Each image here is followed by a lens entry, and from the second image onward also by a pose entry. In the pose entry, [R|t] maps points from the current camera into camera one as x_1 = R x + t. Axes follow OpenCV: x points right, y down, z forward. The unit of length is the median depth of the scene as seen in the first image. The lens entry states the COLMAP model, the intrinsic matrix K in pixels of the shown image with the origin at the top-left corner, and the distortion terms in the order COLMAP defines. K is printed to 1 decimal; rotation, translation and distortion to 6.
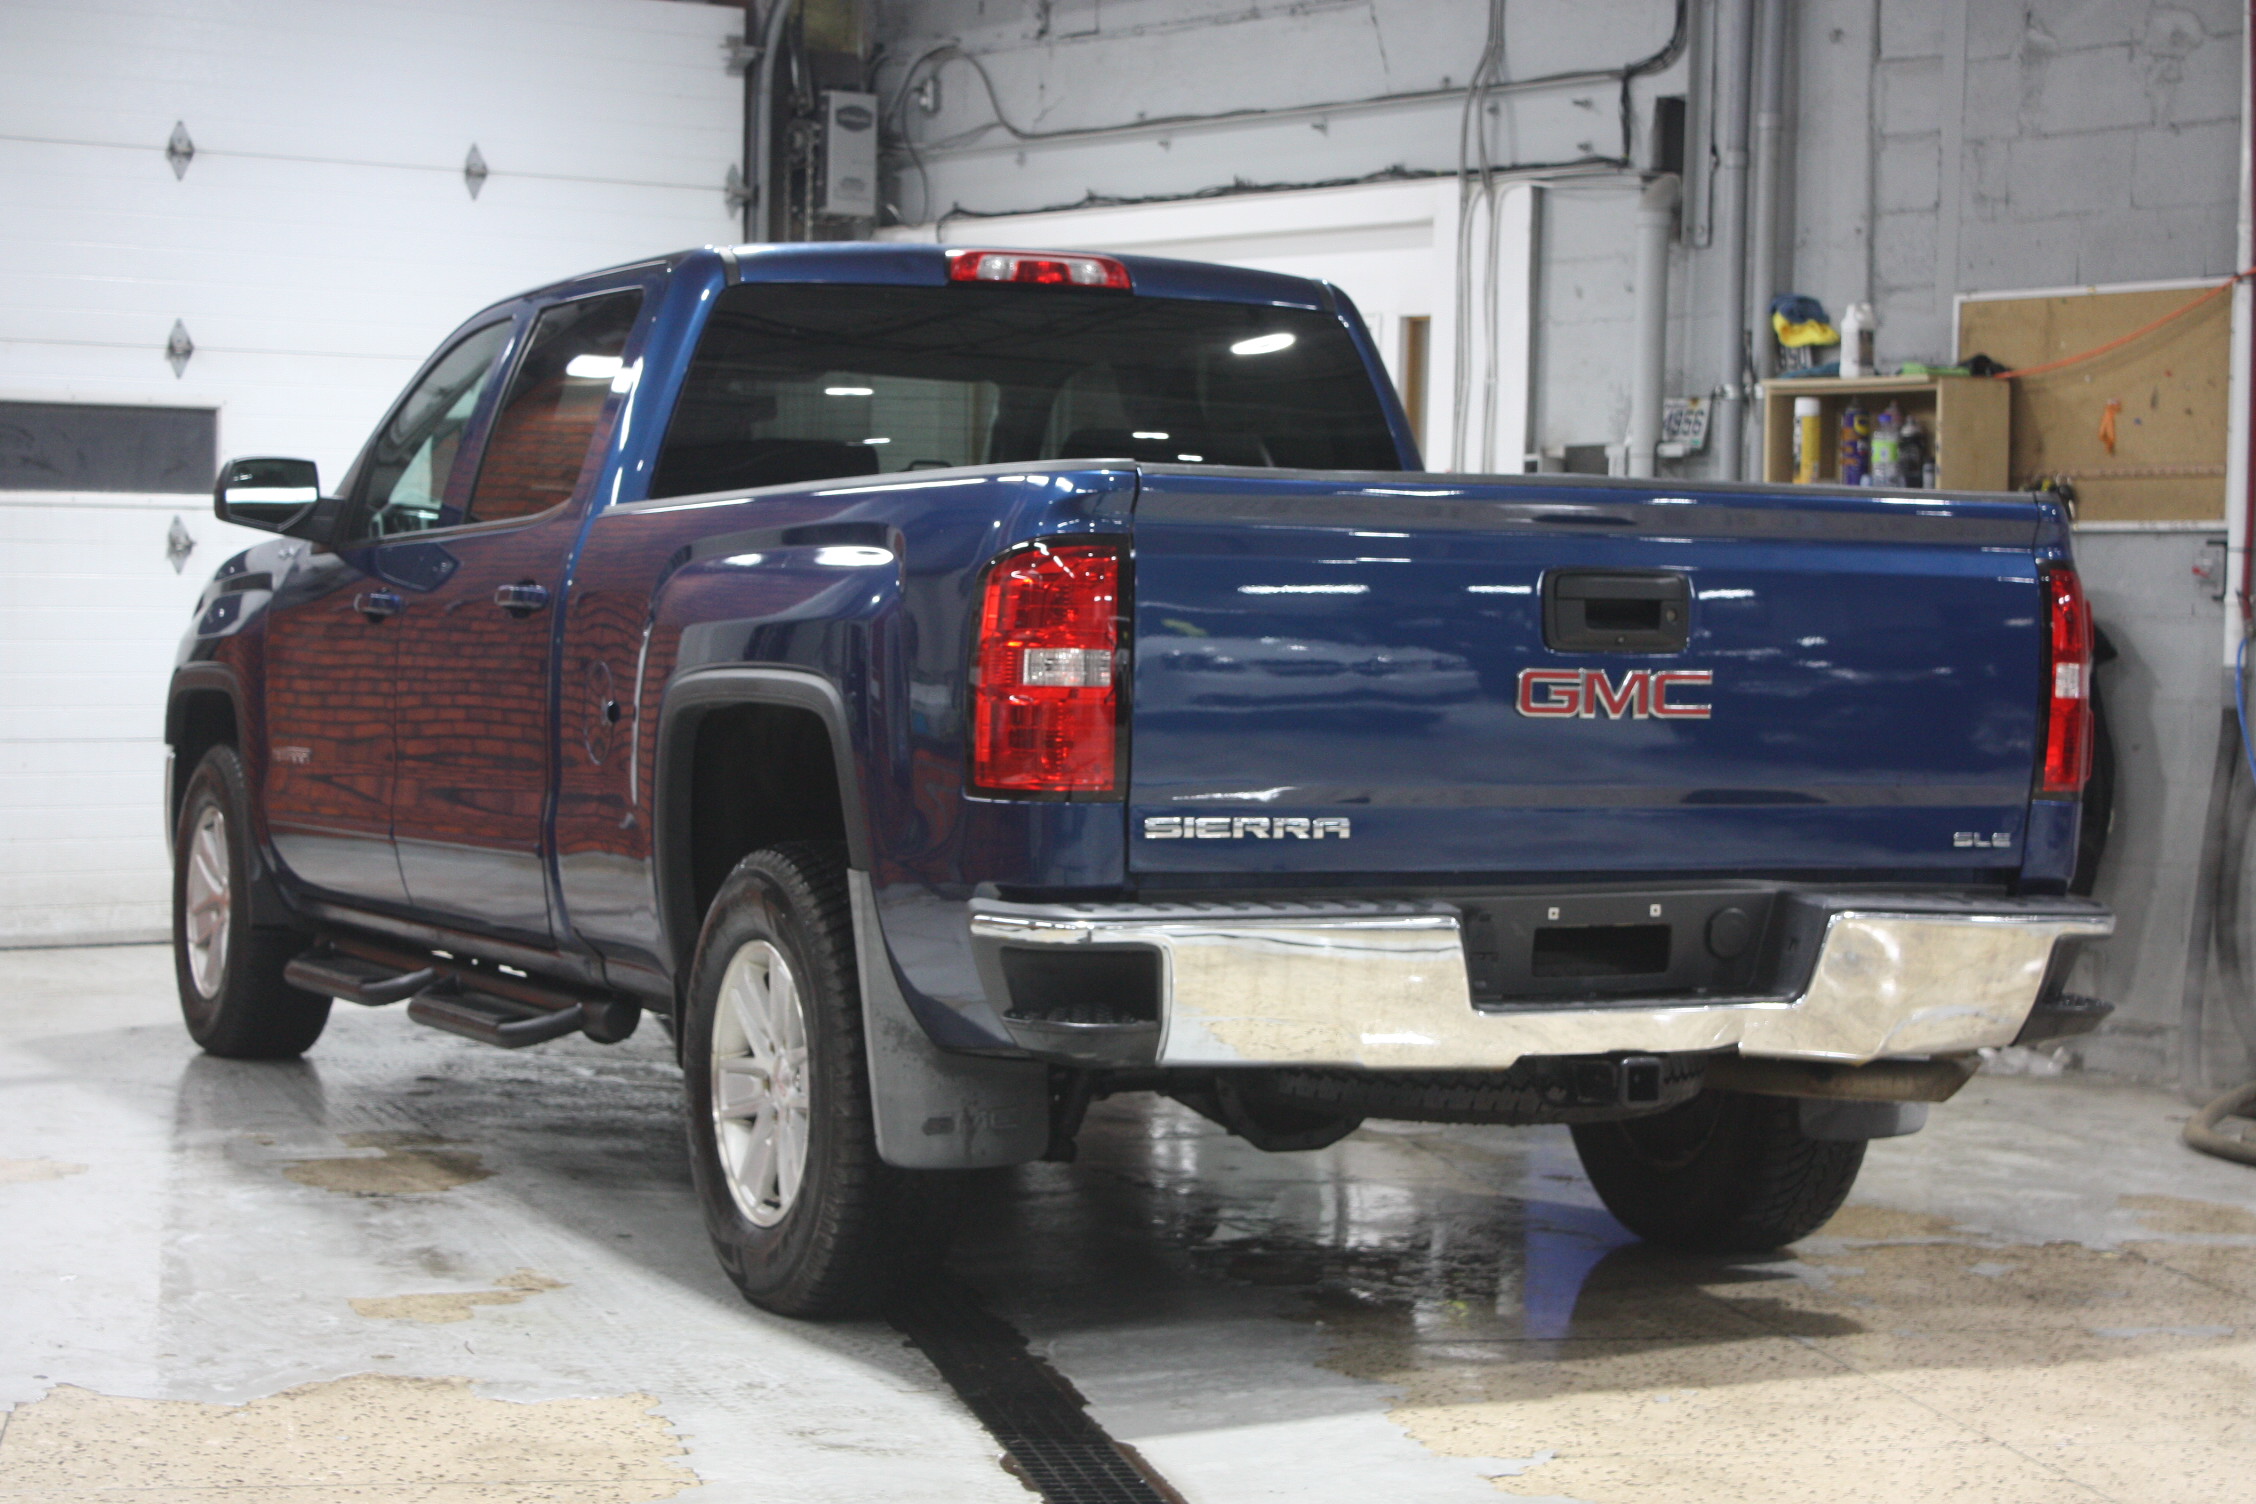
lens RADIAL K [[4626.1, 0, 1128.0], [0, 4626.1, 752.0], [0, 0, 1]] dist [0.045041, -0.000781]
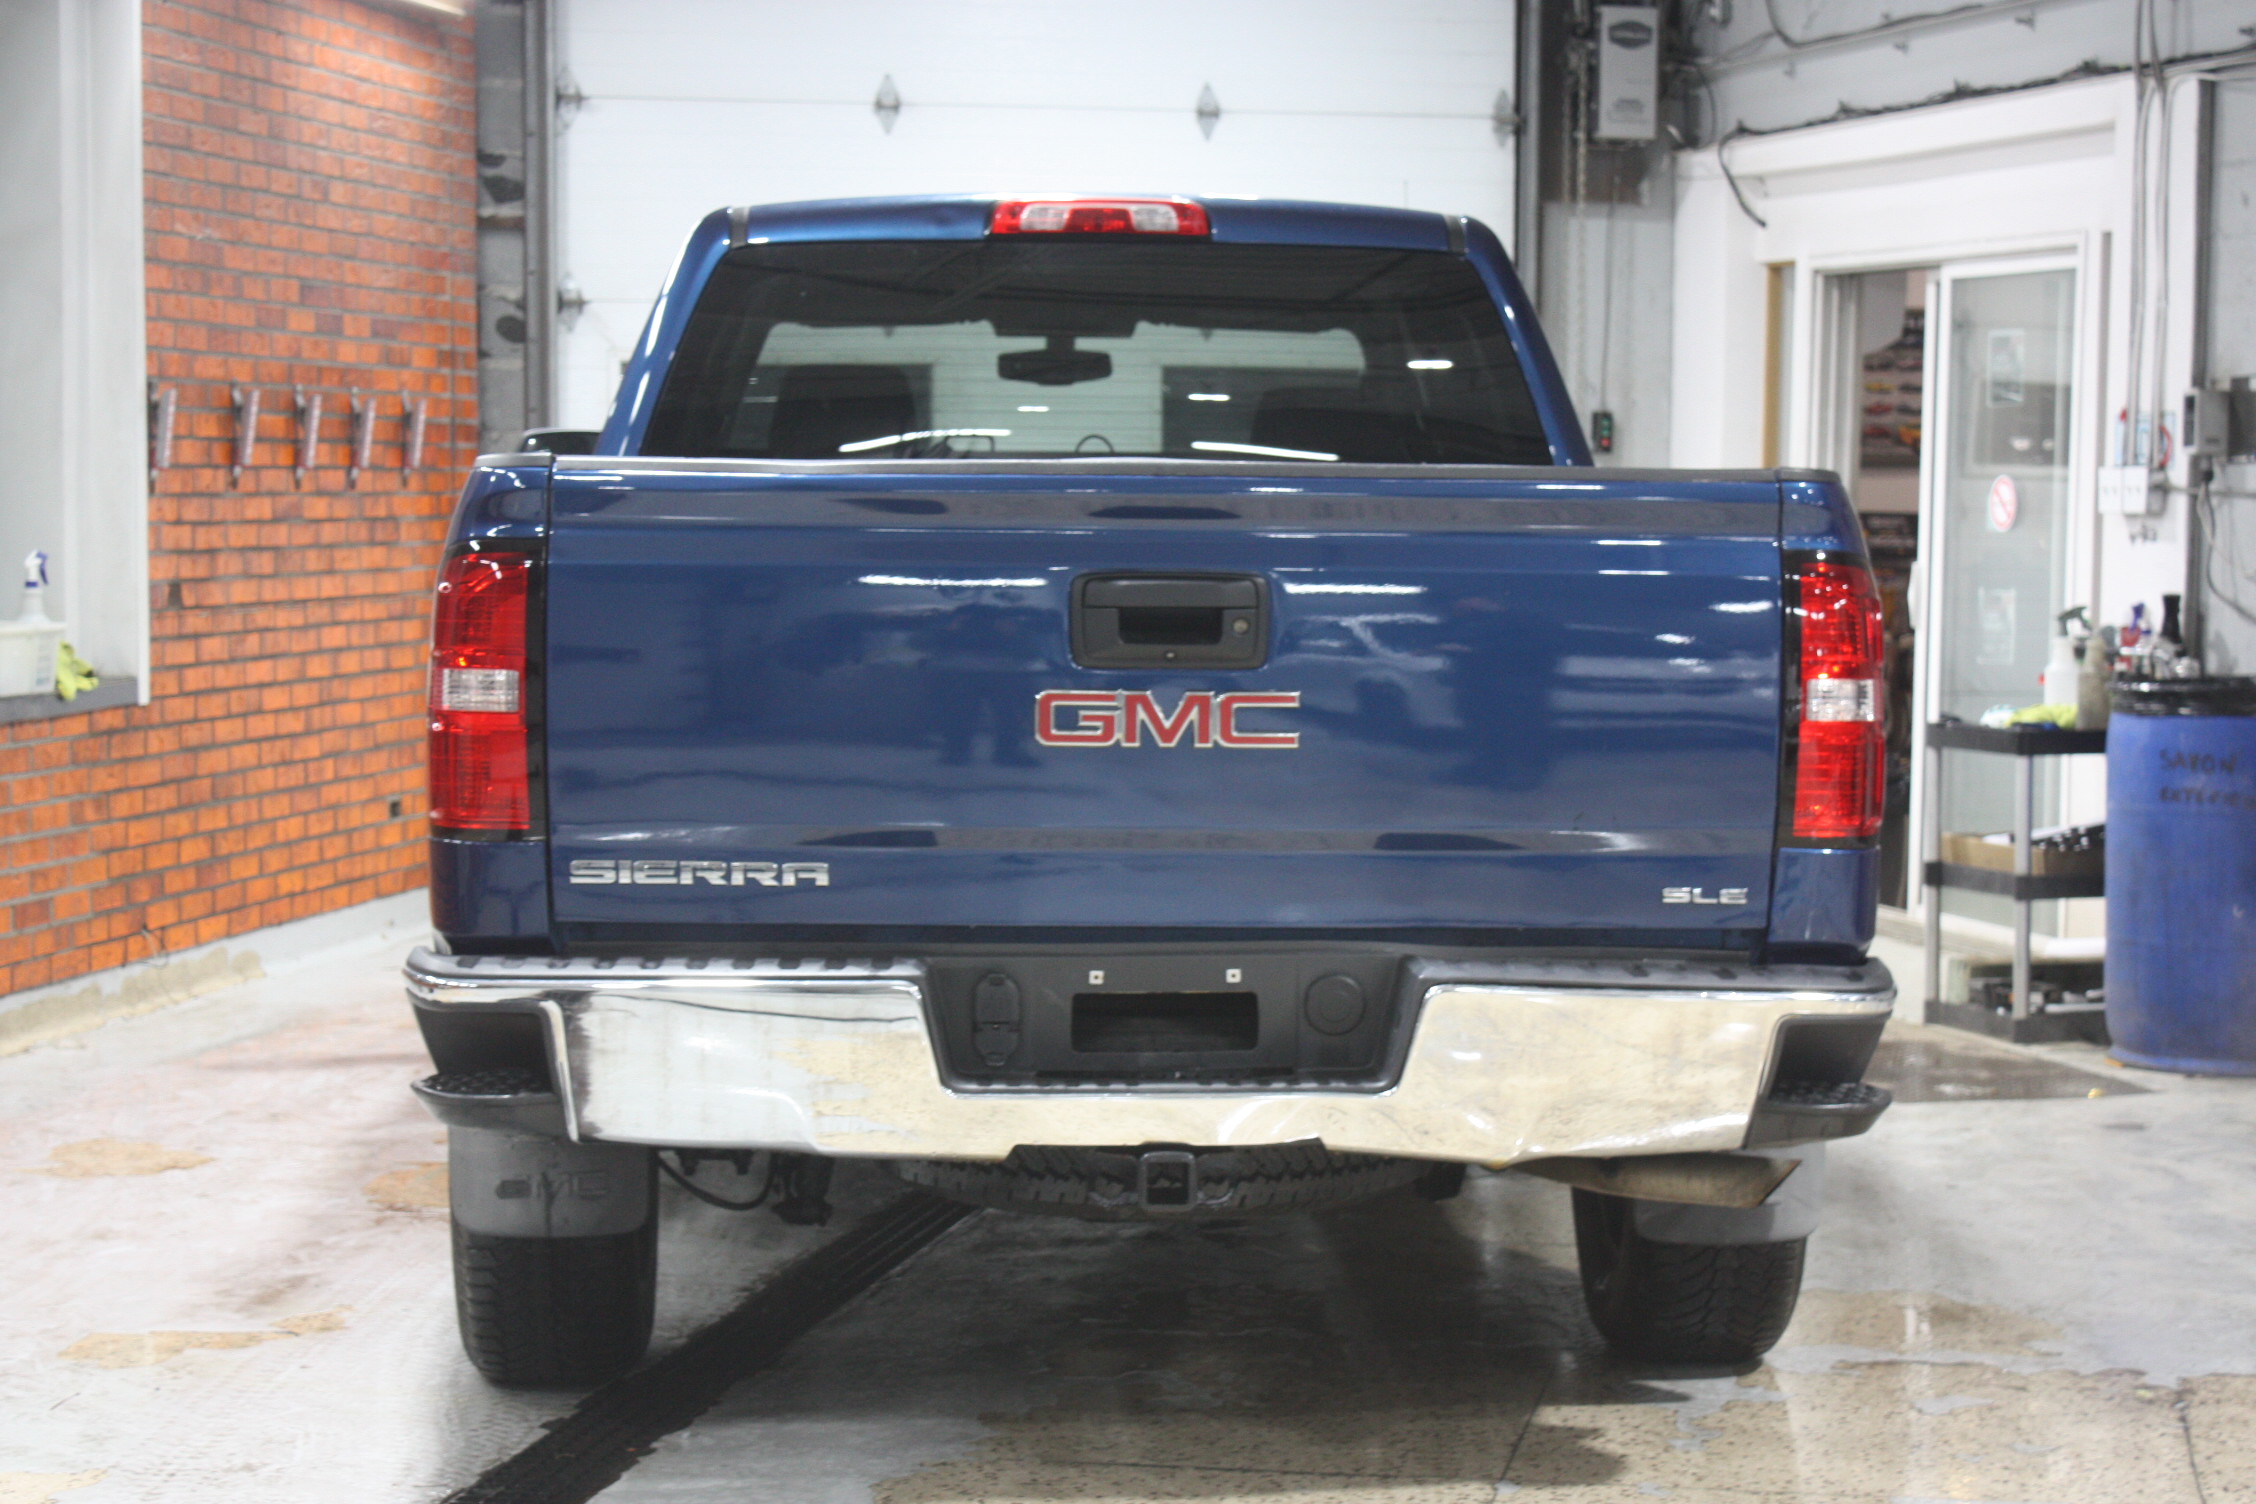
lens RADIAL K [[4543.0, 0, 1128.0], [0, 4543.0, 752.0], [0, 0, 1]] dist [0.060039, 0.023214]
pose [[0.925204, 0.011414, -0.379298, 0.323048], [-0.003533, 0.999763, 0.021467, -0.019052], [0.379454, -0.018521, 0.925025, 0.180656]]
